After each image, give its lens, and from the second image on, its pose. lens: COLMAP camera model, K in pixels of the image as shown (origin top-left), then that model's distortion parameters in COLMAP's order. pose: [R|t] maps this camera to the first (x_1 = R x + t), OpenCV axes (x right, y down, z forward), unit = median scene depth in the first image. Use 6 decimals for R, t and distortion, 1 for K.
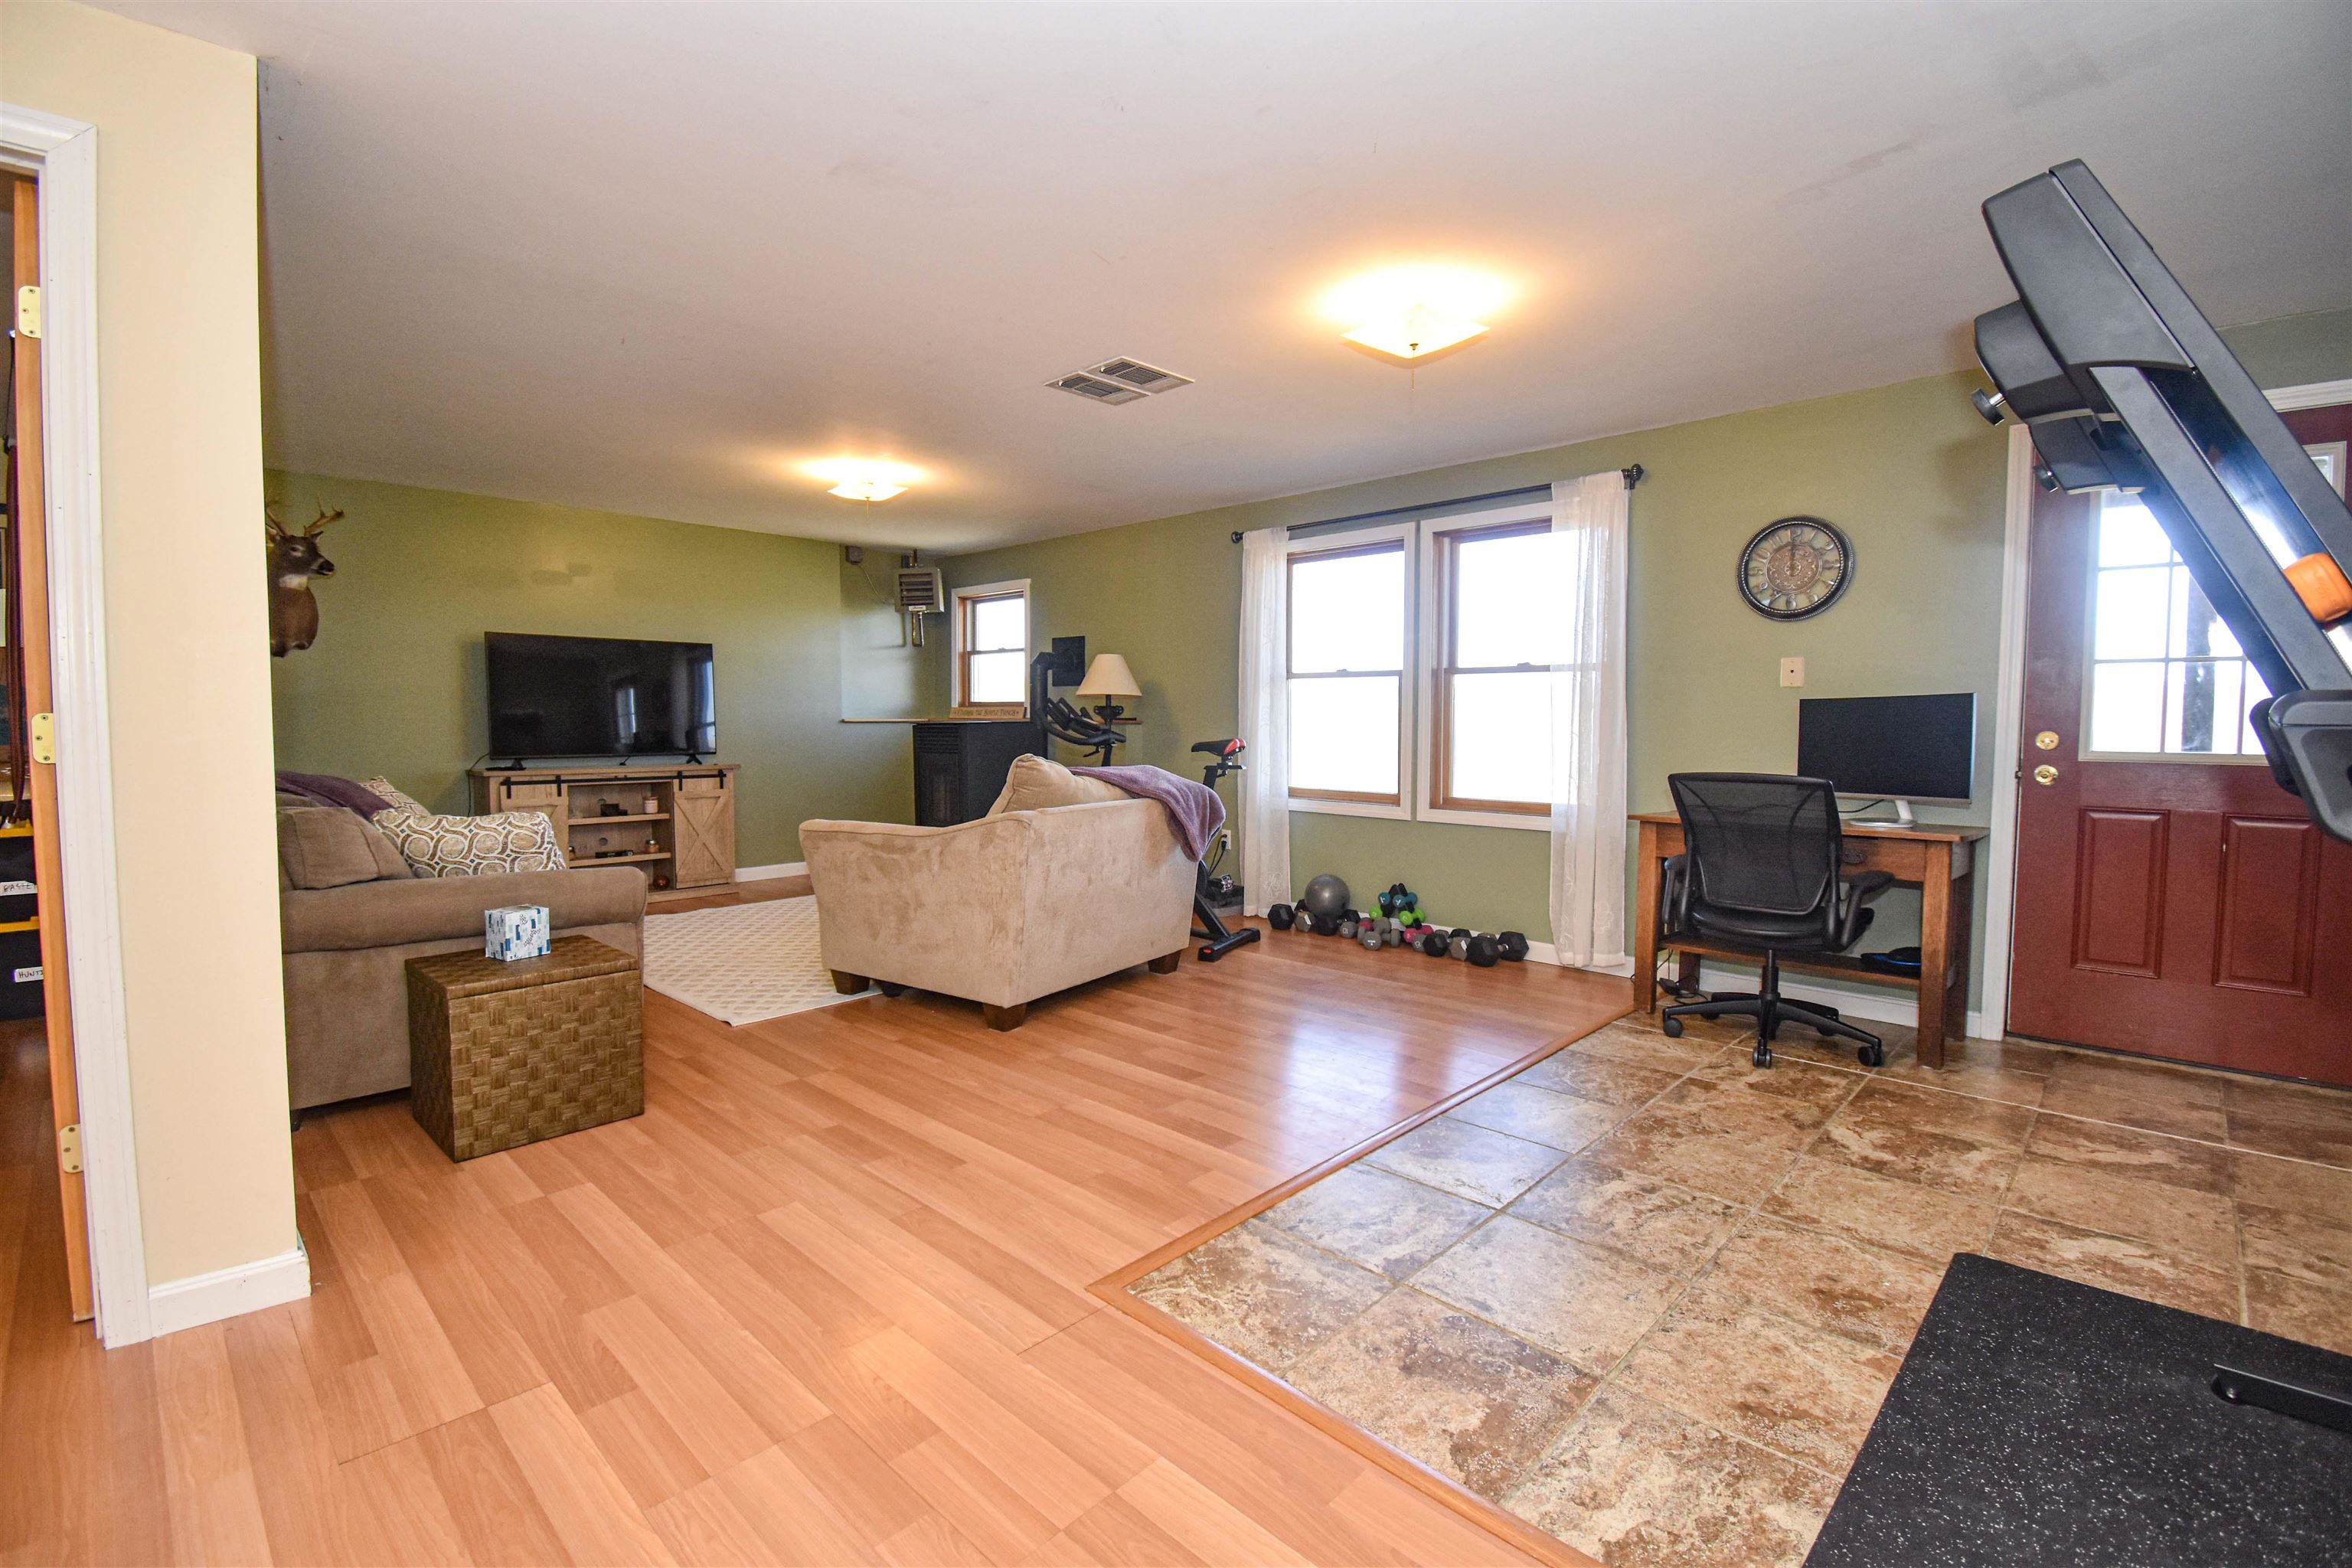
lens RADIAL K [[1063.4, 0, 1184.7], [0, 1063.4, 792.8], [0, 0, 1]] dist [-0.001304, -0.000473]
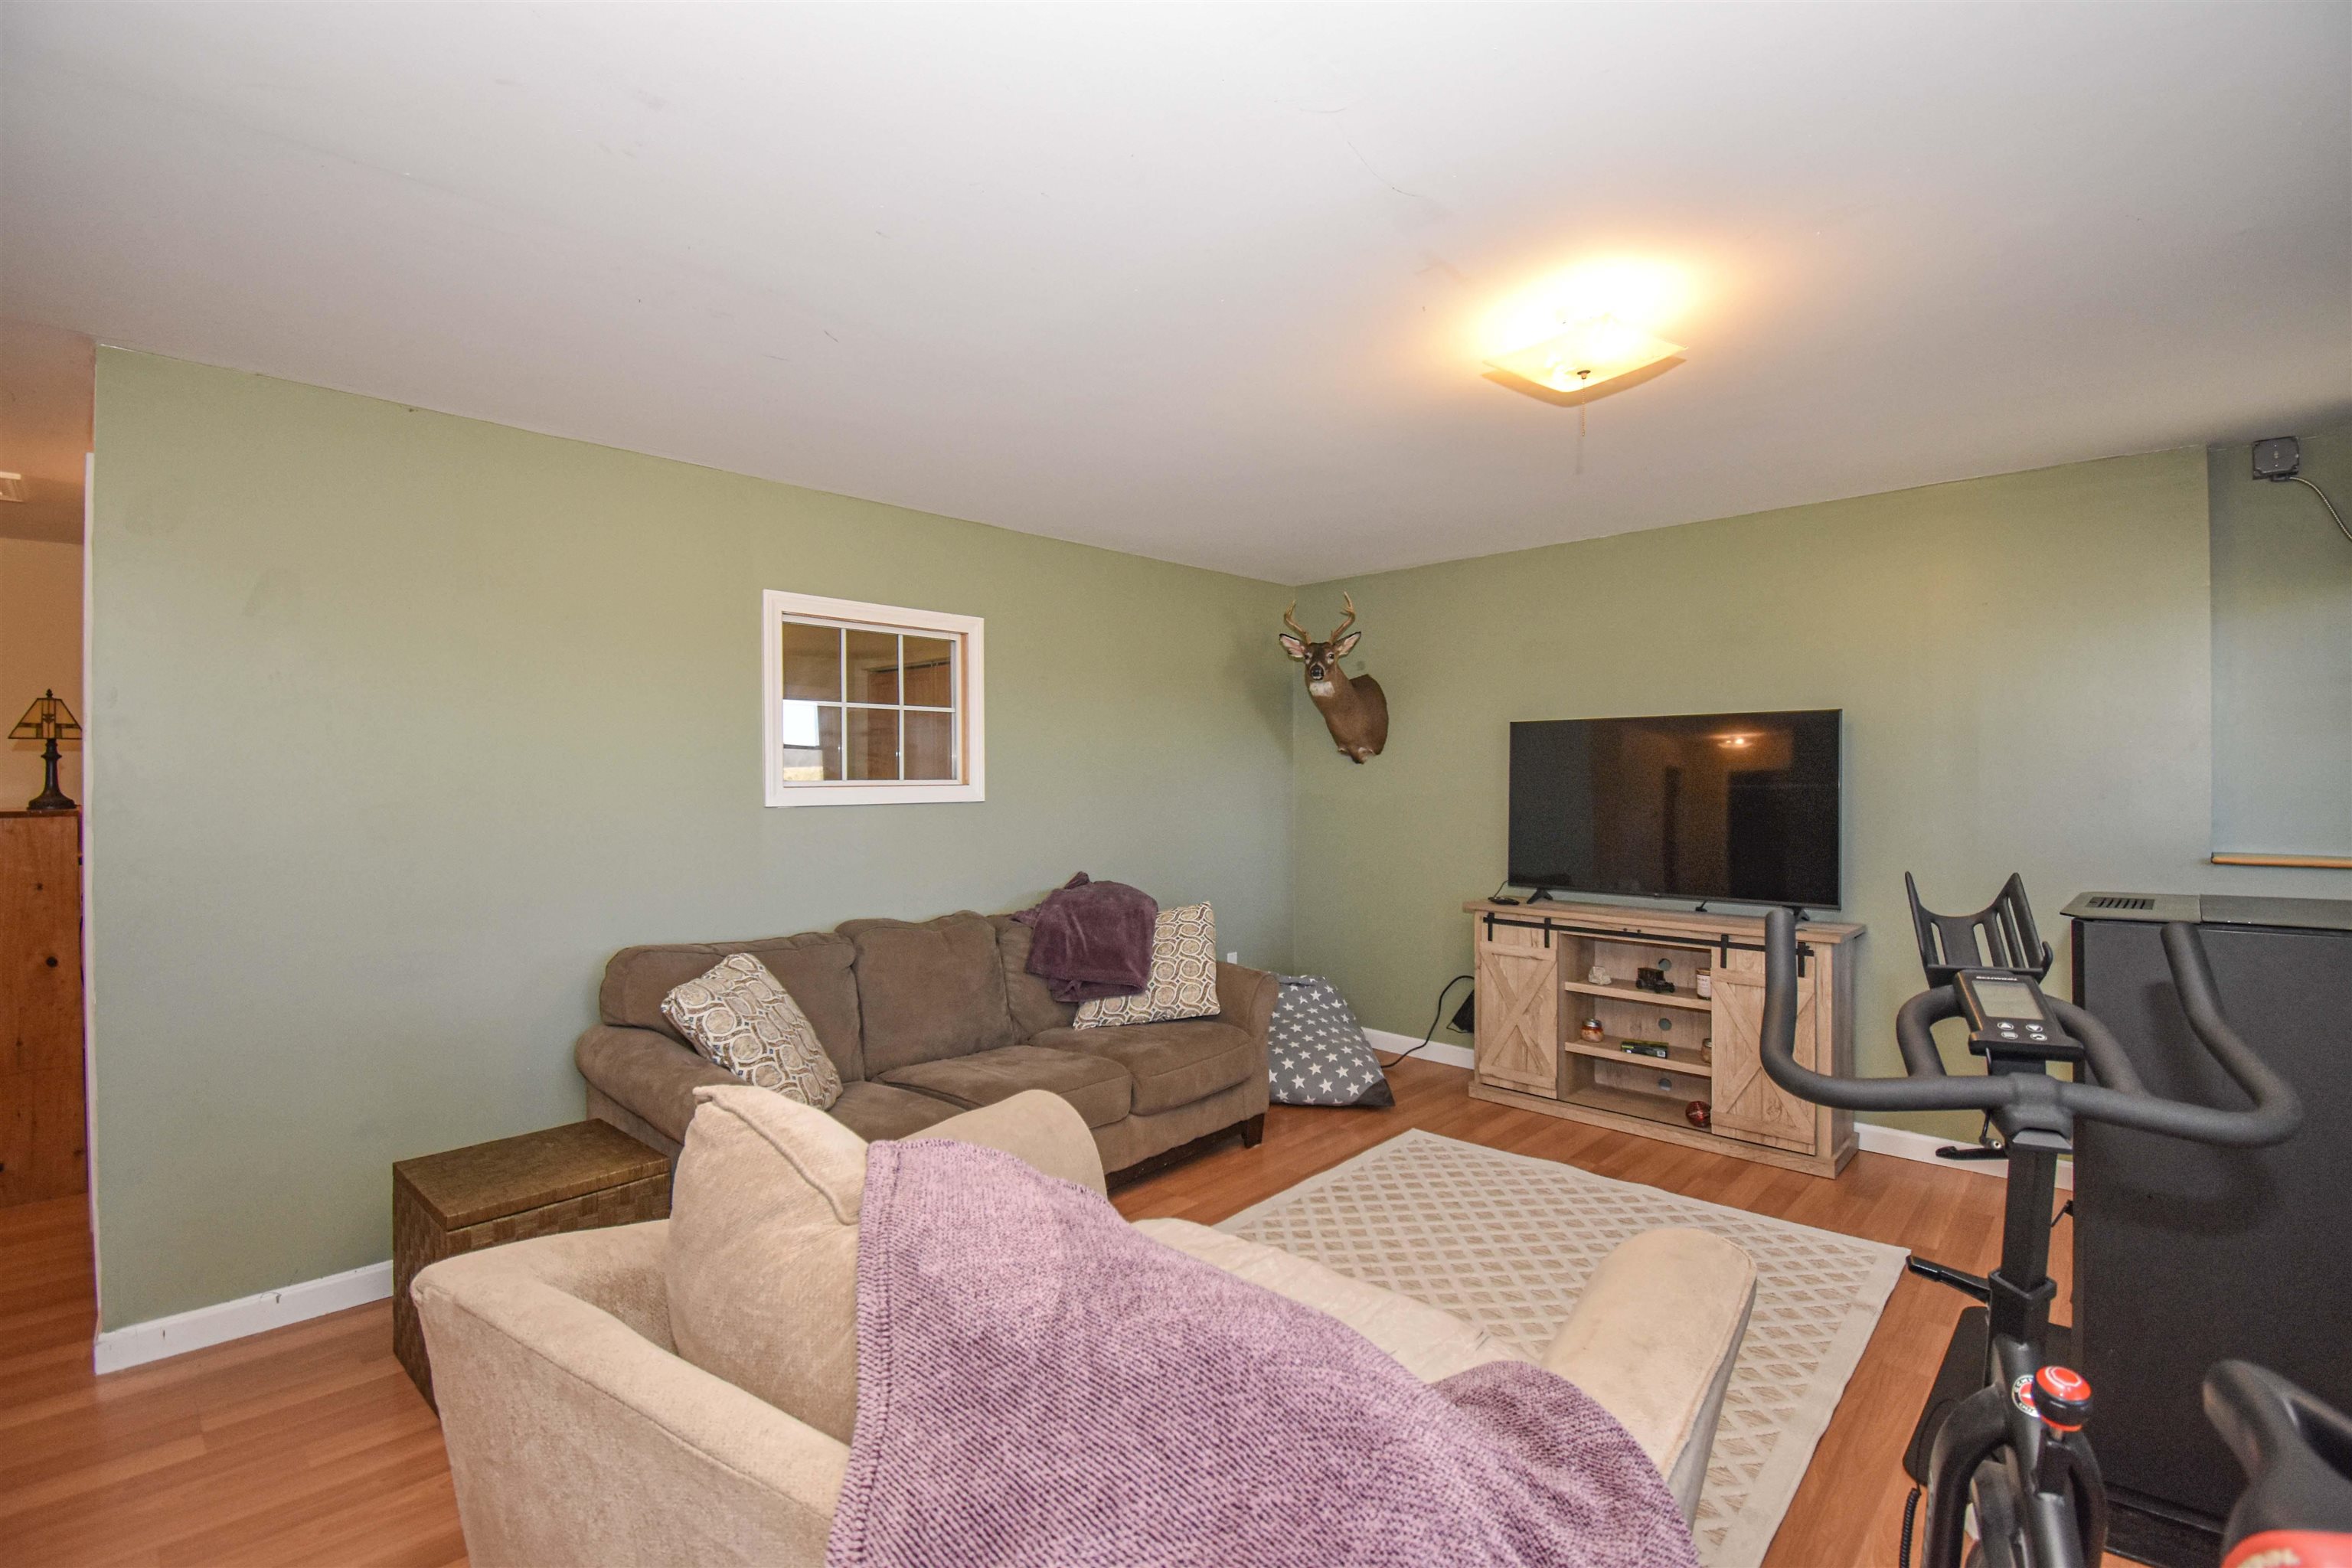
lens RADIAL K [[1063.4, 0, 1184.7], [0, 1063.4, 792.8], [0, 0, 1]] dist [-0.001304, -0.000473]
pose [[0.019870, 0.004072, -0.999794, 0.055227], [-0.083194, 0.996530, 0.002405, -0.038252], [0.996335, 0.083129, 0.020140, 0.345585]]
